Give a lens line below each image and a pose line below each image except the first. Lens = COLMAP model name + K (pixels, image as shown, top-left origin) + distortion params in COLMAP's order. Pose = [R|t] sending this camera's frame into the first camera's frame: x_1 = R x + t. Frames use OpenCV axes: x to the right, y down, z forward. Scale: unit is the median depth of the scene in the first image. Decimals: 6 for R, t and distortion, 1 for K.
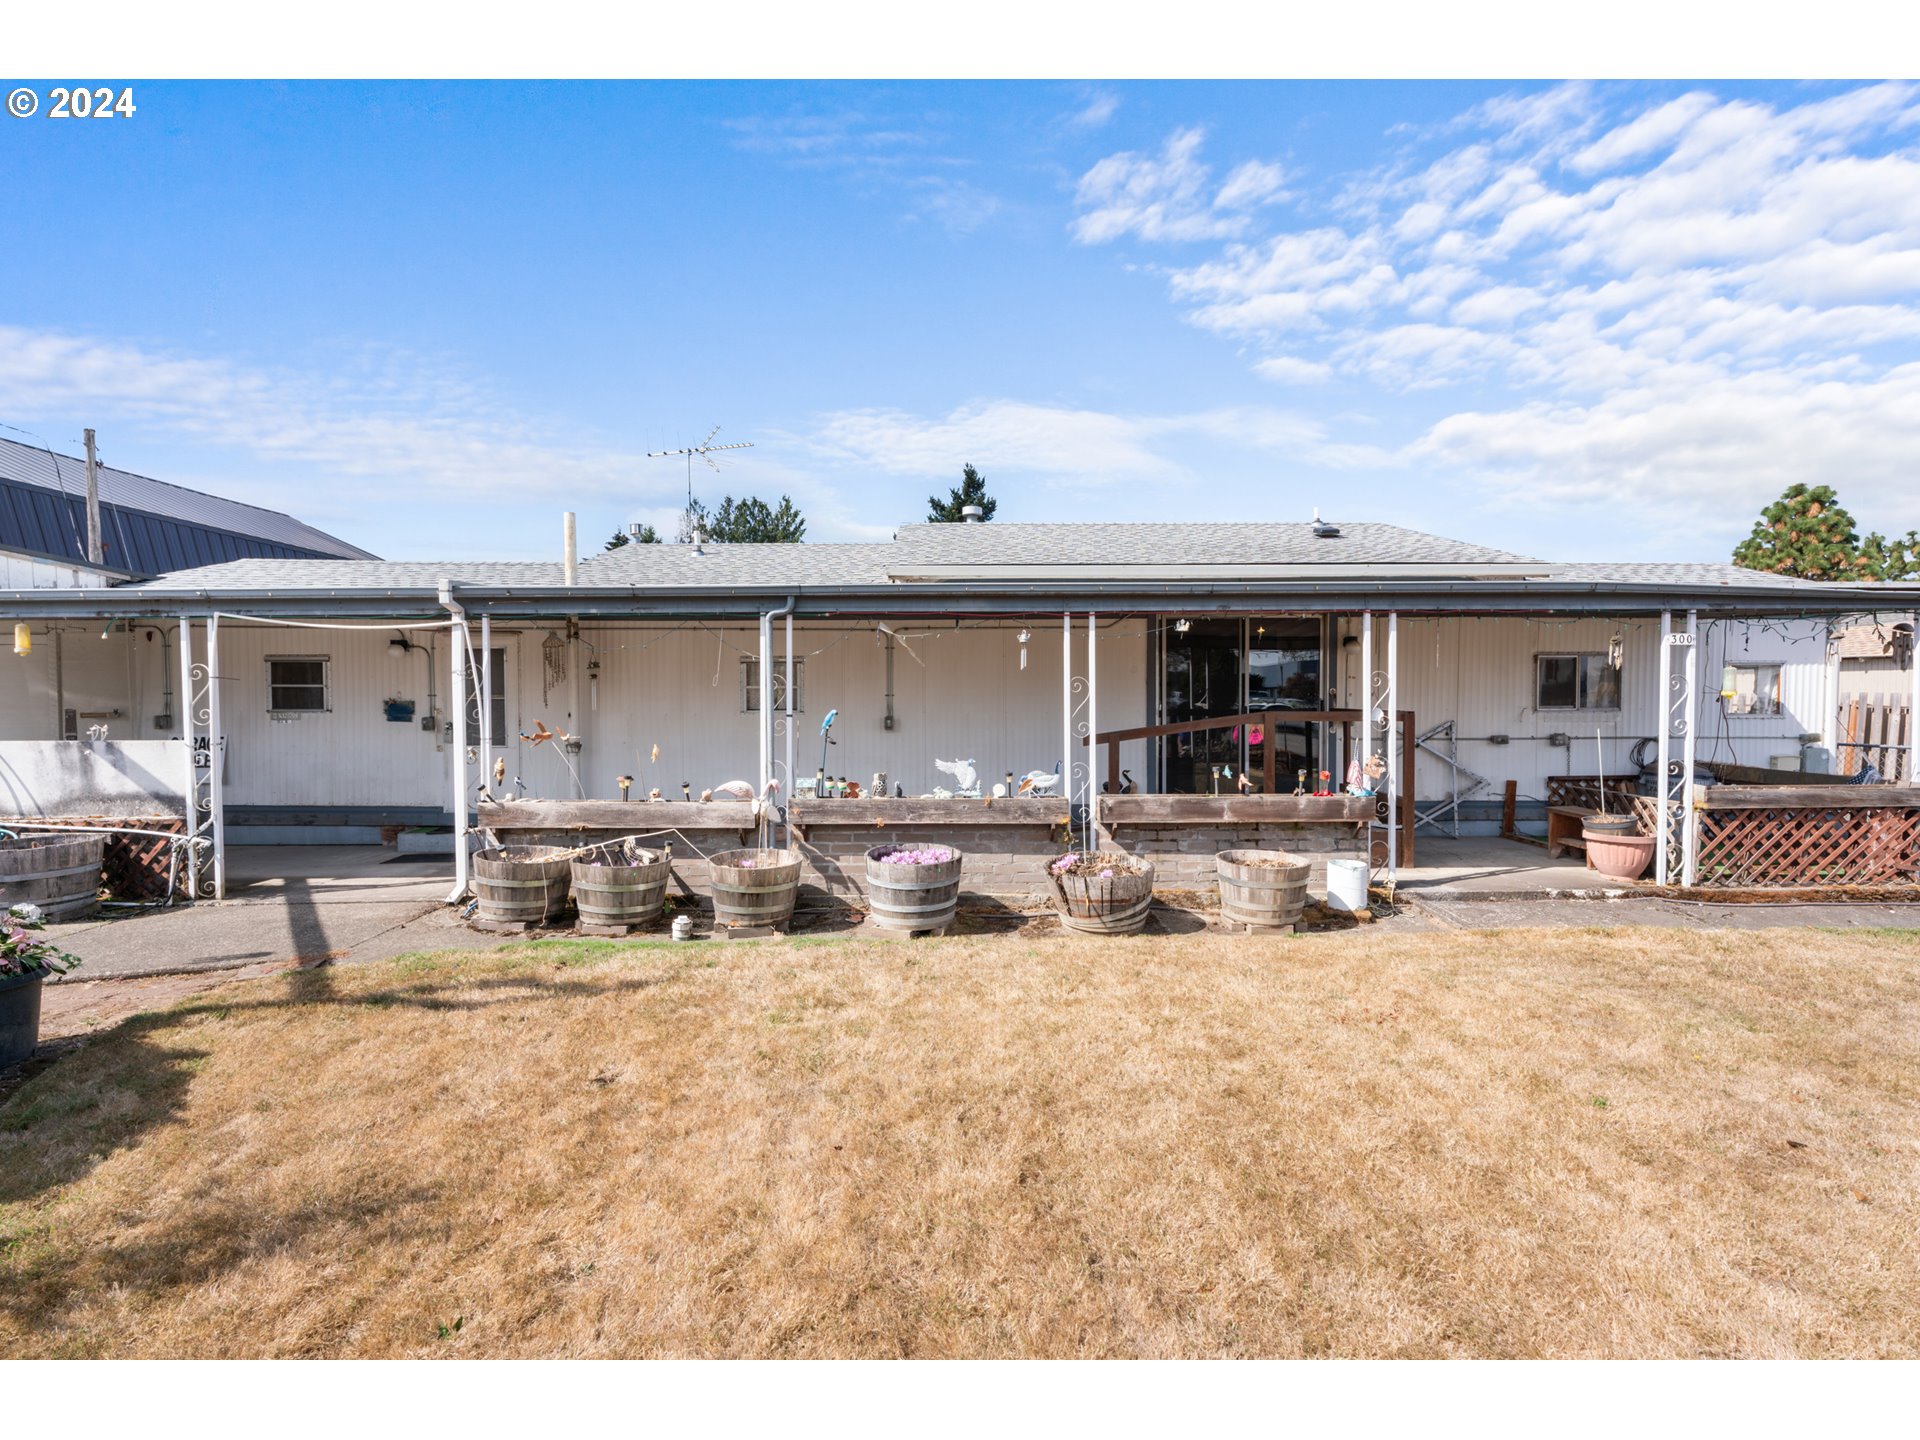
lens RADIAL K [[863.4, 0, 954.0], [0, 863.4, 736.9], [0, 0, 1]] dist [-0.001712, -0.000091]
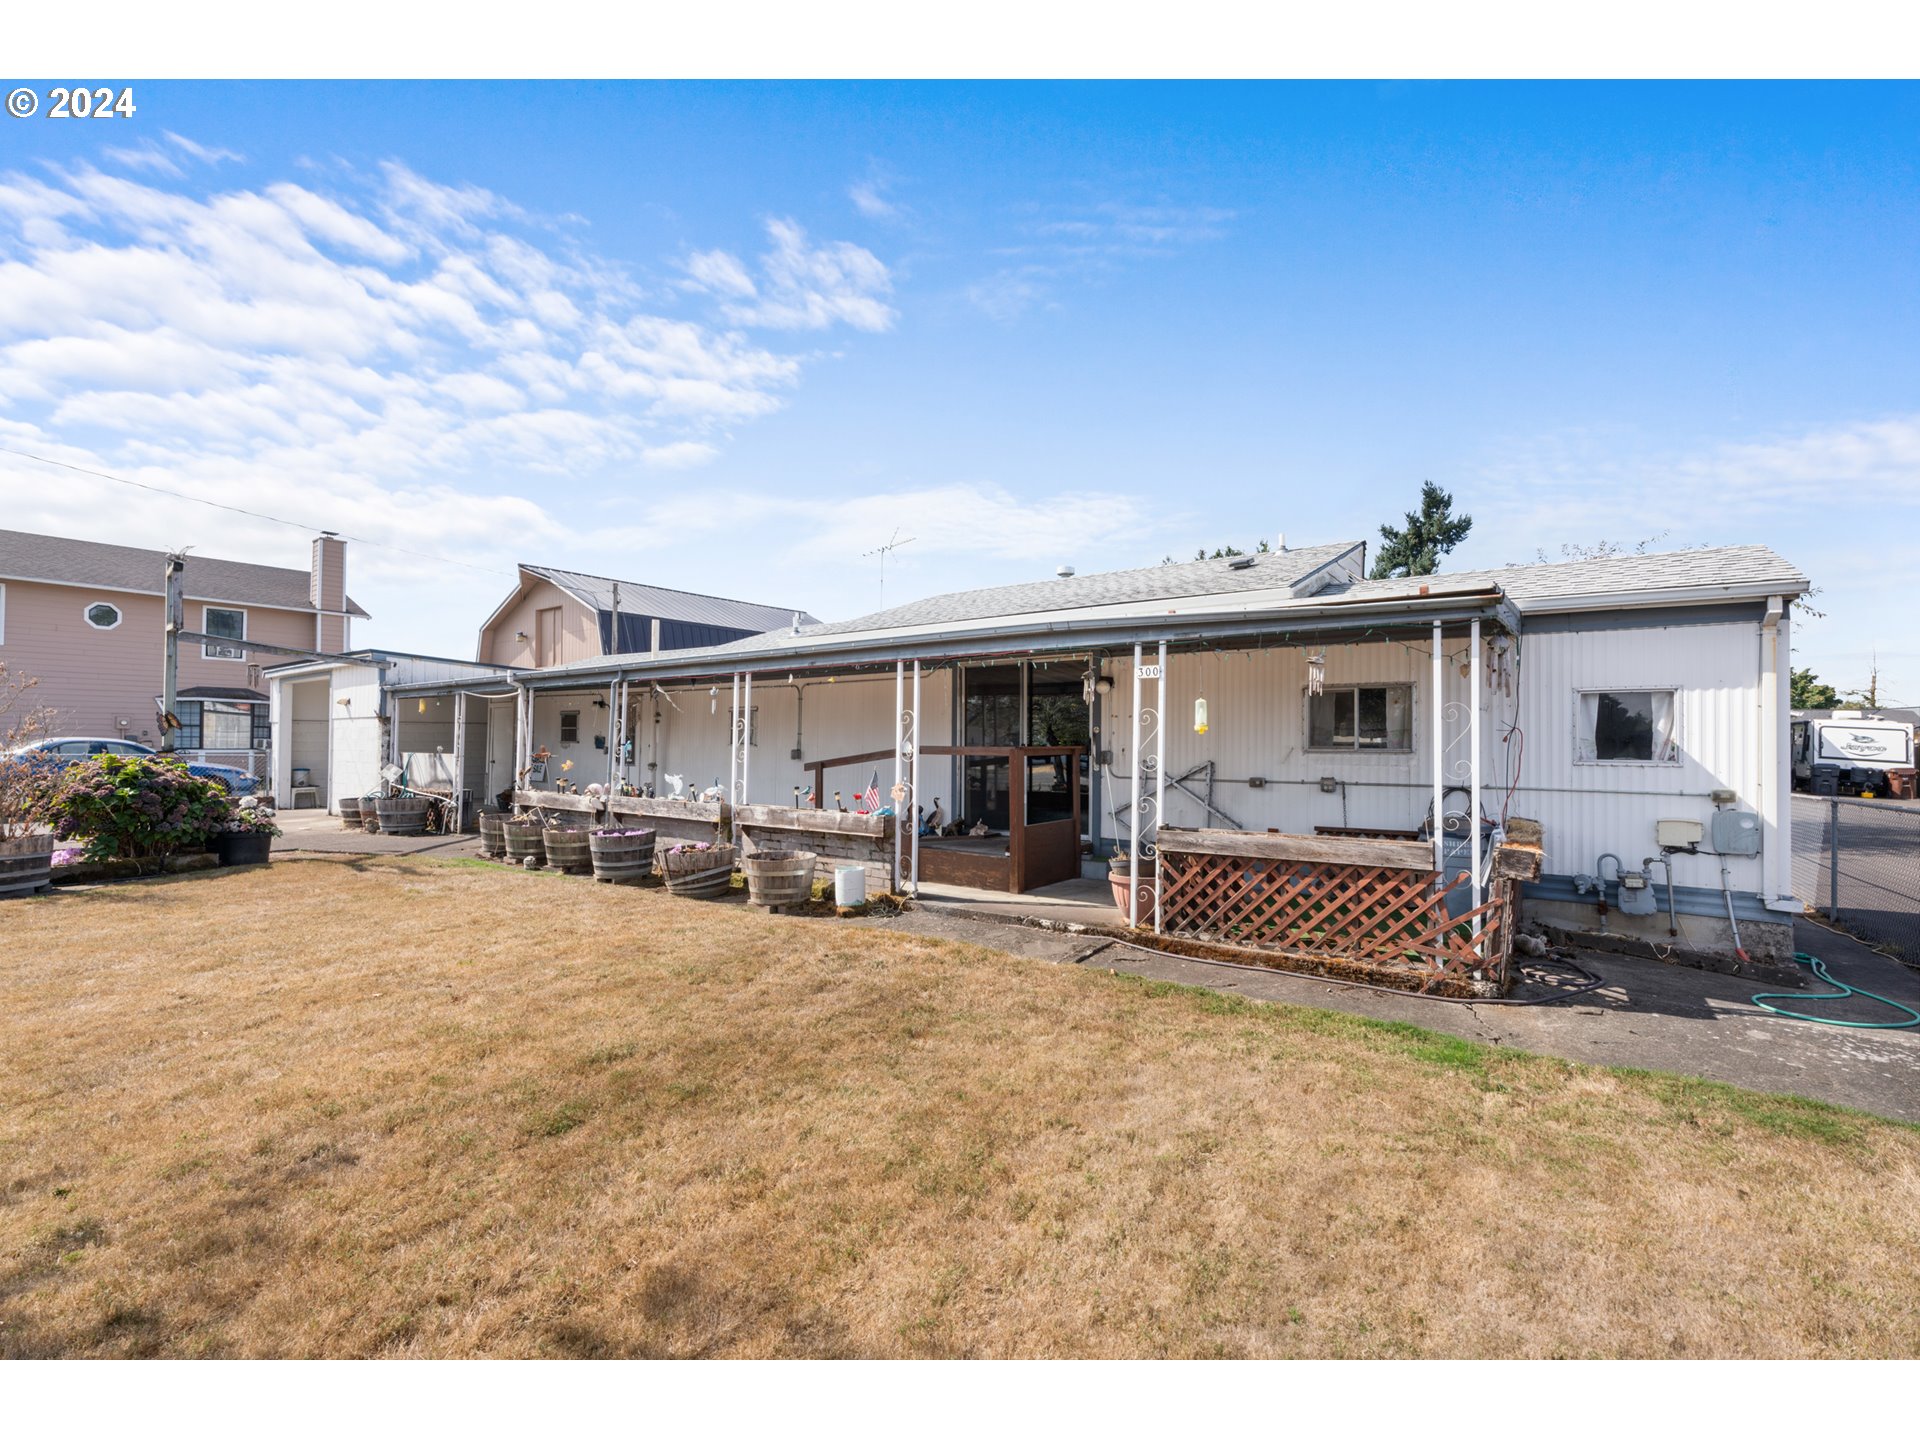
lens RADIAL K [[863.4, 0, 954.0], [0, 863.4, 736.9], [0, 0, 1]] dist [-0.001712, -0.000091]
pose [[0.798917, 0.002545, -0.601436, 1.002428], [-0.035550, 0.998442, -0.042999, 0.006181], [0.600390, 0.055734, 0.797763, 0.079394]]
